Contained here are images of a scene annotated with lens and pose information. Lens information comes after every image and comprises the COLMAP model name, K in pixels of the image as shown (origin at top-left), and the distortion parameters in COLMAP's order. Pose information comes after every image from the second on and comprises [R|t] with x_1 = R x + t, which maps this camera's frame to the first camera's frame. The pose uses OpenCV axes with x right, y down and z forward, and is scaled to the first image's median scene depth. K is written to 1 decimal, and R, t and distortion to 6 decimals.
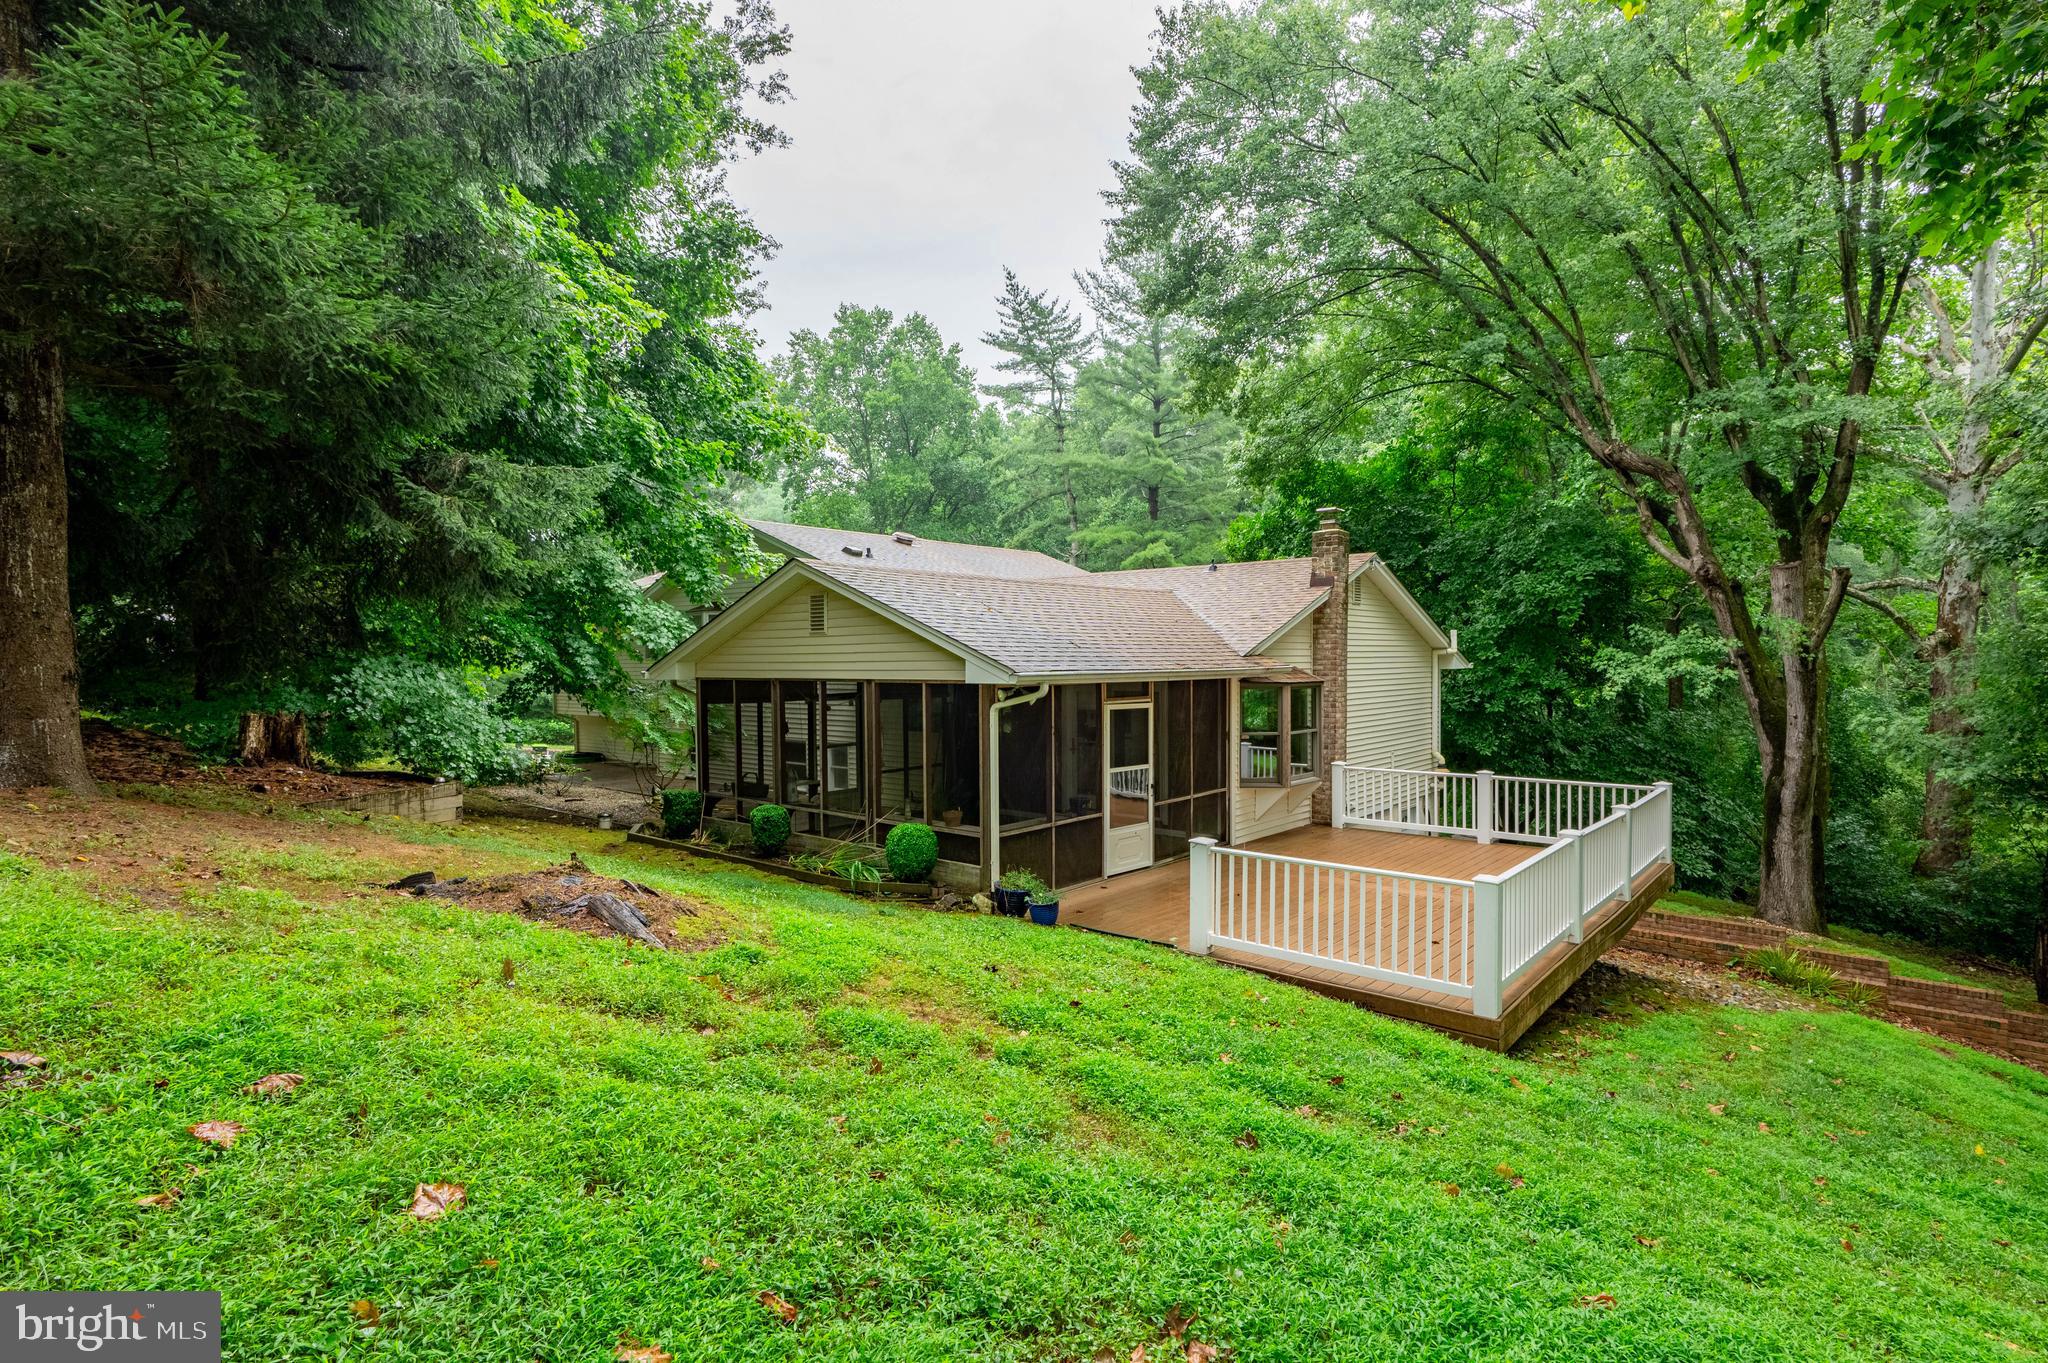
lens RADIAL K [[1018.5, 0, 1033.3], [0, 1018.5, 680.8], [0, 0, 1]] dist [0.001211, 0.000123]
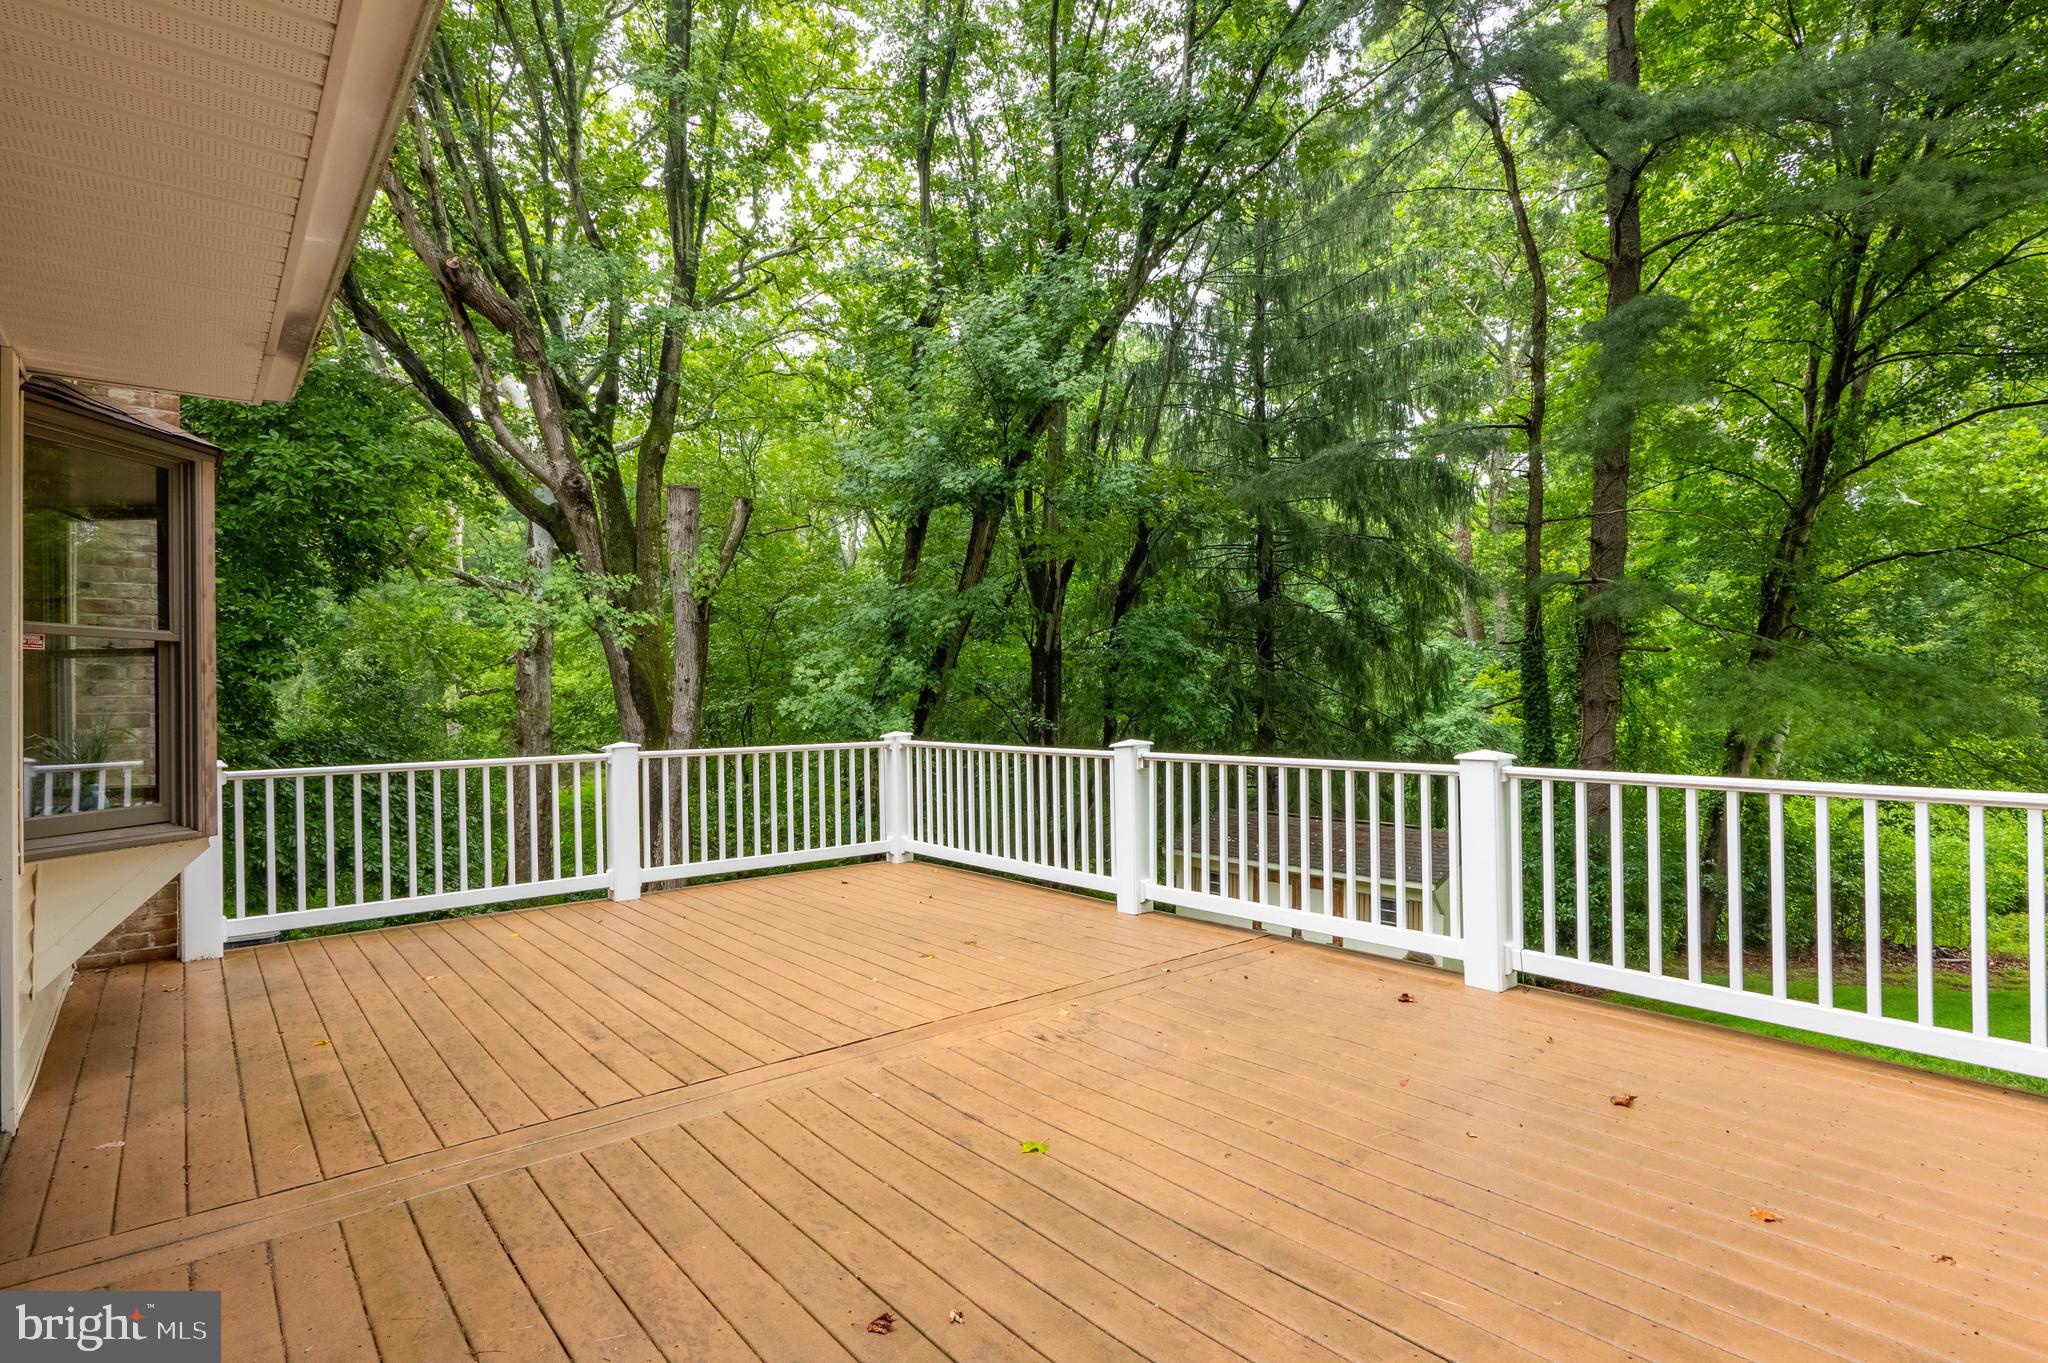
lens RADIAL K [[1018.5, 0, 1022.7], [0, 1018.5, 686.3], [0, 0, 1]] dist [0.001211, 0.000123]
pose [[0.174433, 0.008869, 0.984629, 0.008040], [0.037060, 0.999192, -0.015565, 0.051007], [-0.983971, 0.039206, 0.173963, 0.495454]]
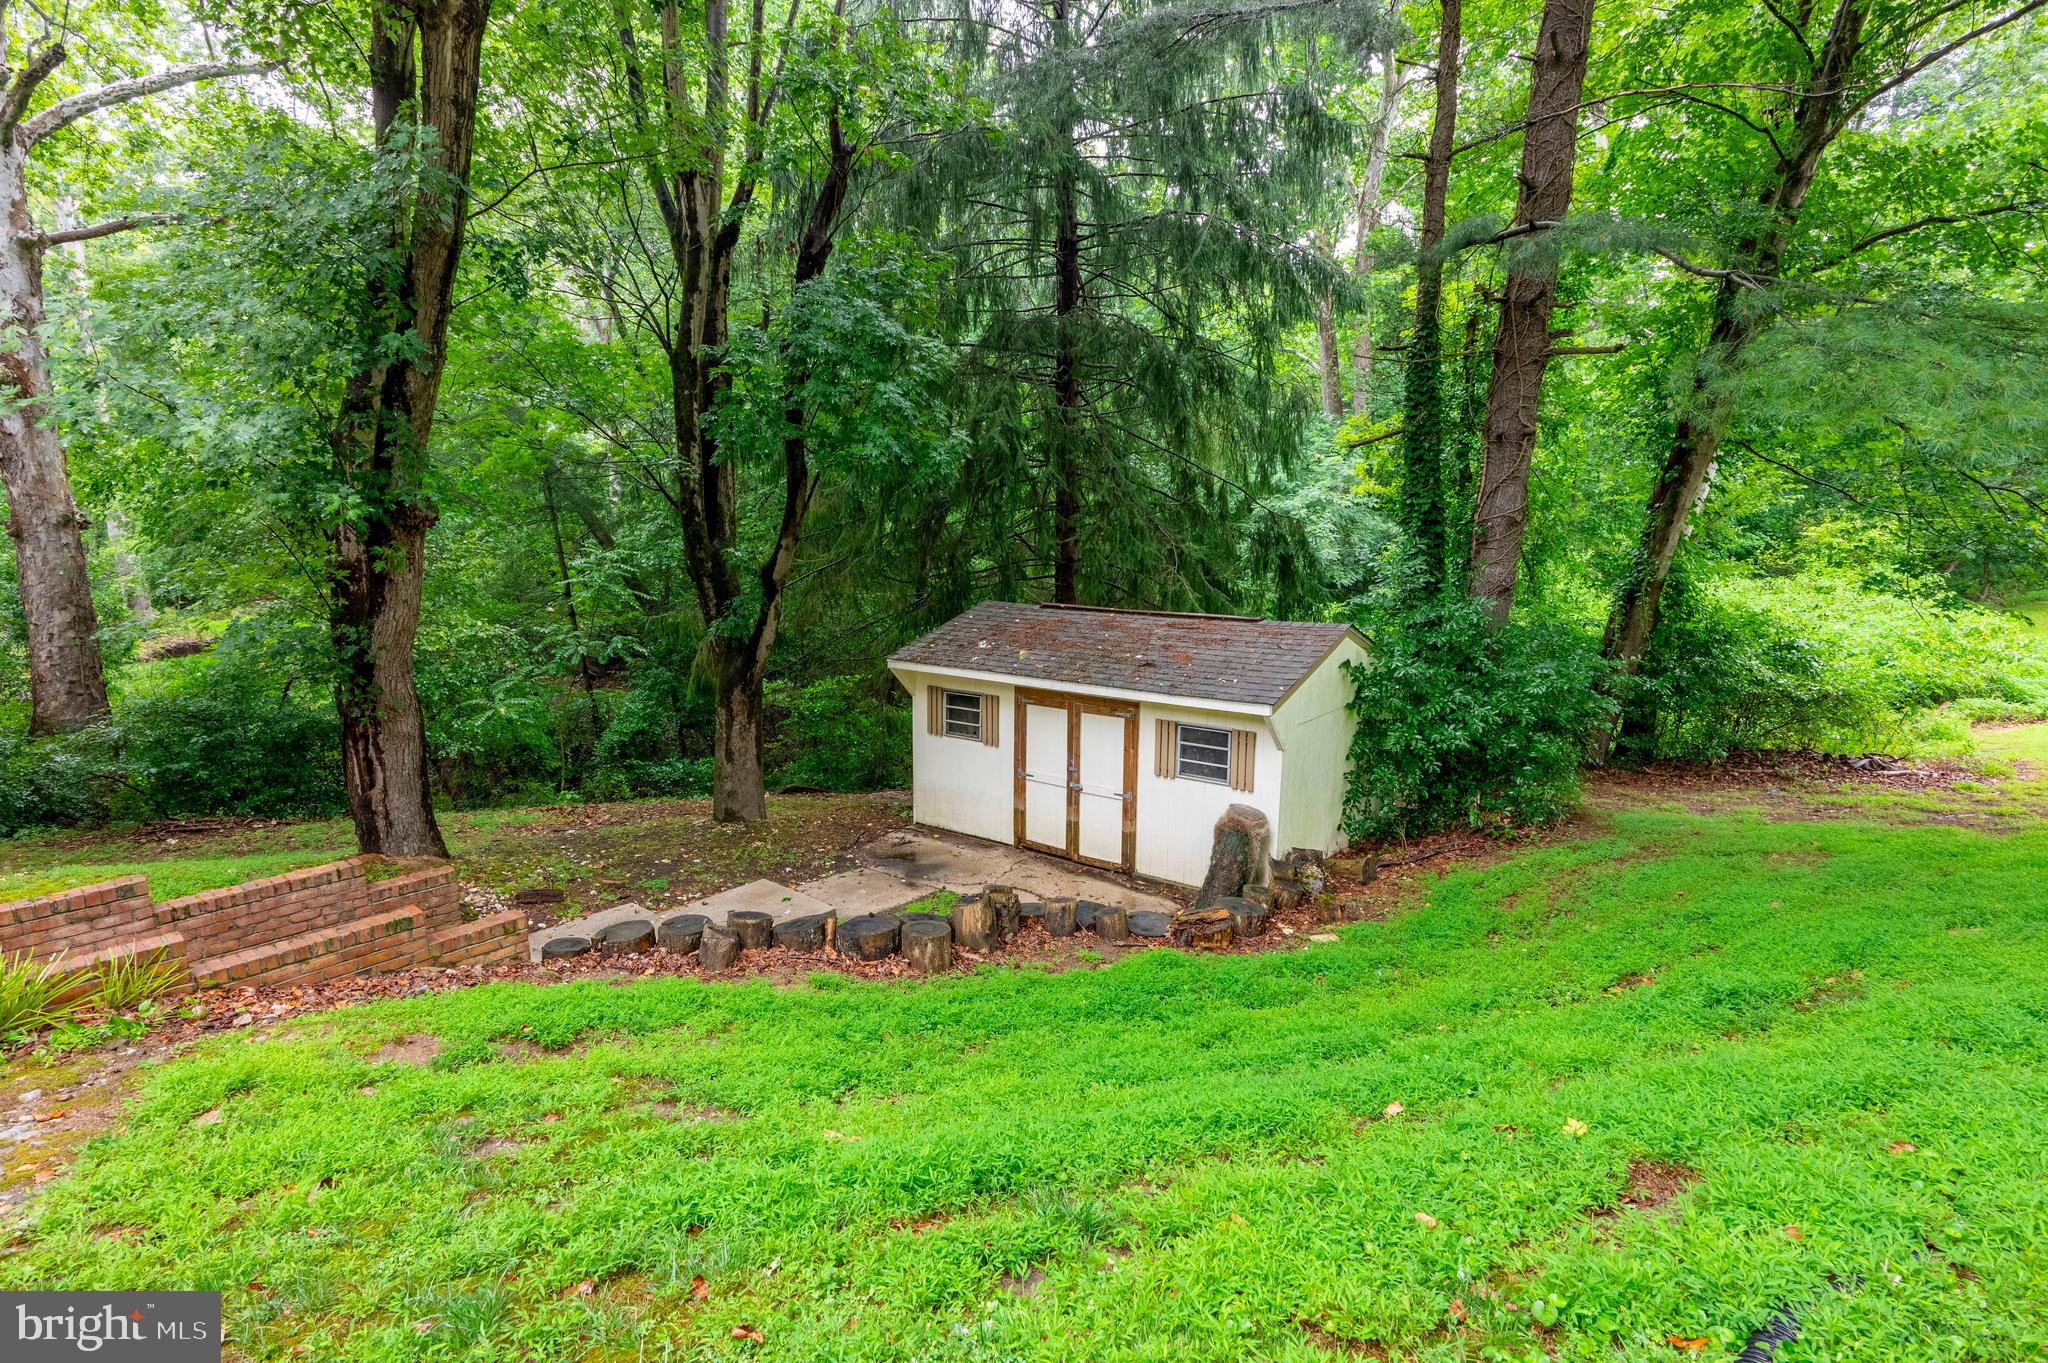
lens RADIAL K [[1018.5, 0, 1032.1], [0, 1018.5, 686.7], [0, 0, 1]] dist [0.001211, 0.000123]
pose [[0.030890, -0.173972, 0.984266, 0.310459], [0.044338, 0.984005, 0.172534, 0.096640], [-0.998539, 0.038311, 0.038110, 0.431025]]
